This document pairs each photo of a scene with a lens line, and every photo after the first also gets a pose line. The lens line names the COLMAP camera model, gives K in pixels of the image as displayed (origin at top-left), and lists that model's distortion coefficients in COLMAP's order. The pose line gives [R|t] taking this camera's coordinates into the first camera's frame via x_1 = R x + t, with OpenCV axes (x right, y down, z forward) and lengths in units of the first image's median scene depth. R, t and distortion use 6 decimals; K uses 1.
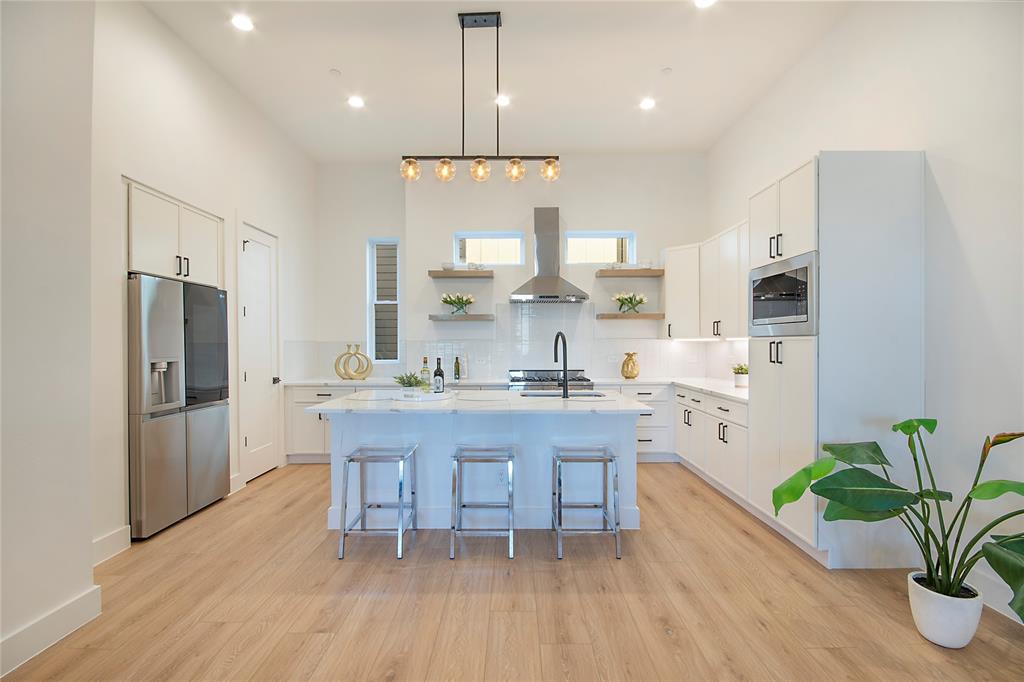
lens RADIAL K [[458.1, 0, 514.7], [0, 458.1, 347.7], [0, 0, 1]] dist [-0.000994, -0.000255]
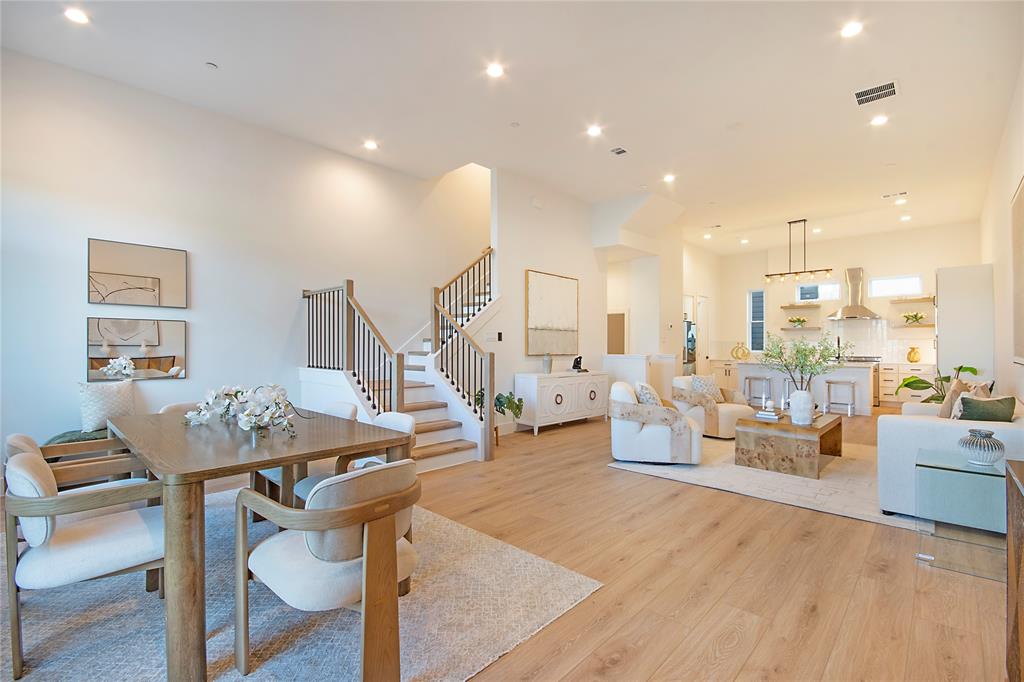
lens RADIAL K [[458.1, 0, 514.7], [0, 458.1, 347.7], [0, 0, 1]] dist [-0.000994, -0.000255]
pose [[0.730250, 0.006387, -0.683150, 0.332679], [-0.010742, 0.999940, -0.002134, 0.032075], [0.683096, 0.008897, 0.730275, -1.263290]]
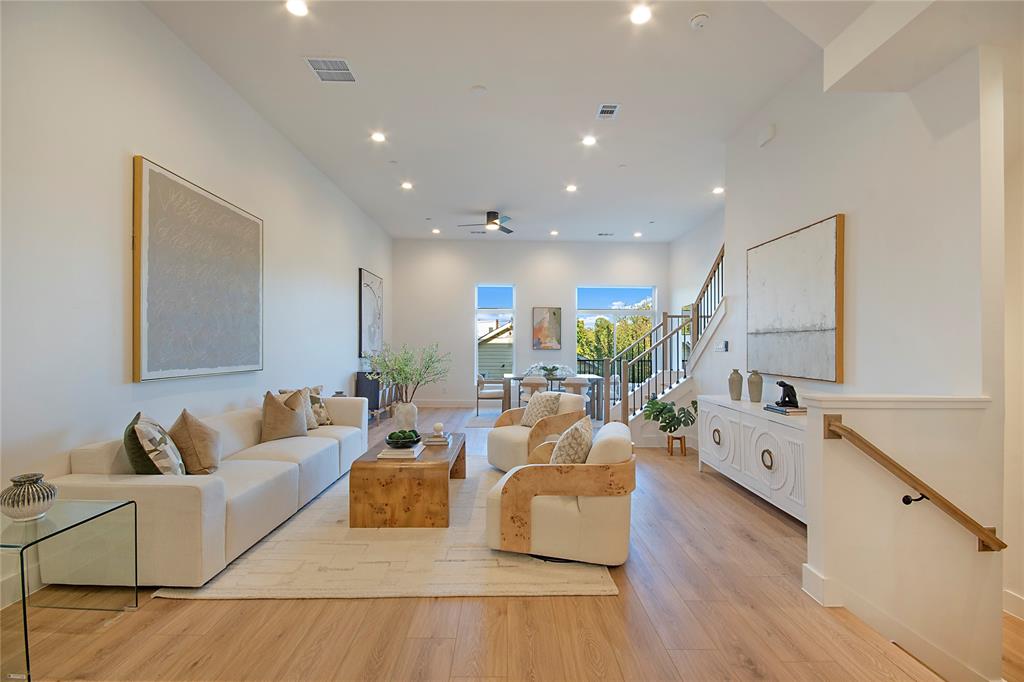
lens RADIAL K [[458.1, 0, 514.7], [0, 458.1, 347.7], [0, 0, 1]] dist [-0.000994, -0.000255]
pose [[-0.999851, -0.004168, -0.016765, -0.016248], [-0.004367, 0.999921, 0.011824, -0.002911], [0.016715, 0.011895, -0.999790, 0.451822]]
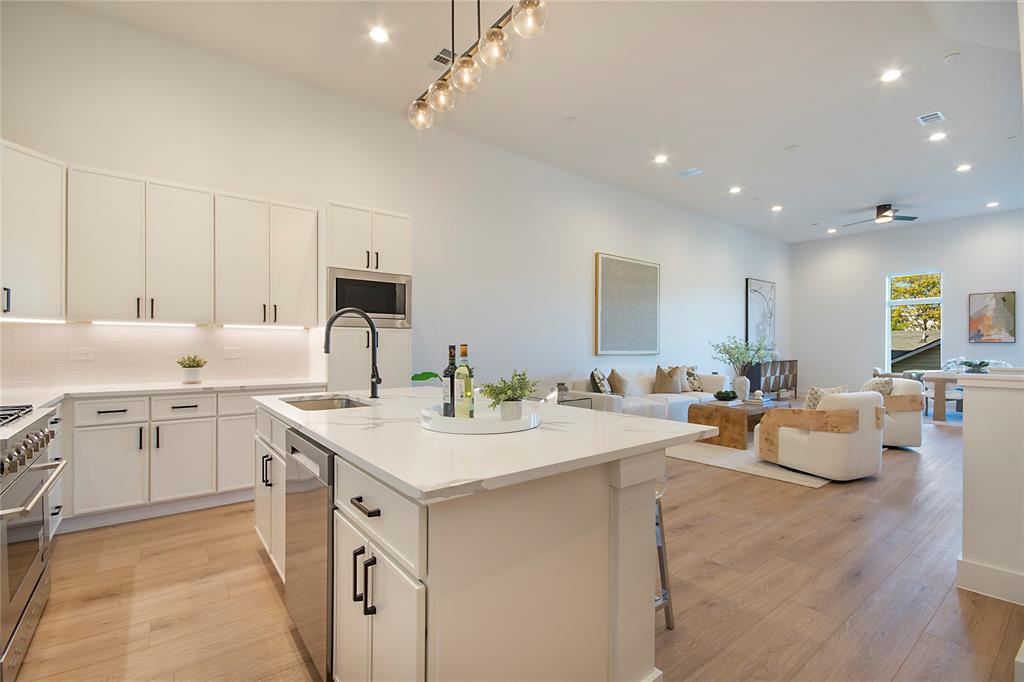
lens RADIAL K [[458.1, 0, 514.7], [0, 458.1, 347.7], [0, 0, 1]] dist [-0.000994, -0.000255]
pose [[-0.616428, -0.001185, 0.787411, -0.396125], [0.008962, 0.999924, 0.008521, 0.014022], [-0.787361, 0.012309, -0.616370, 0.816873]]
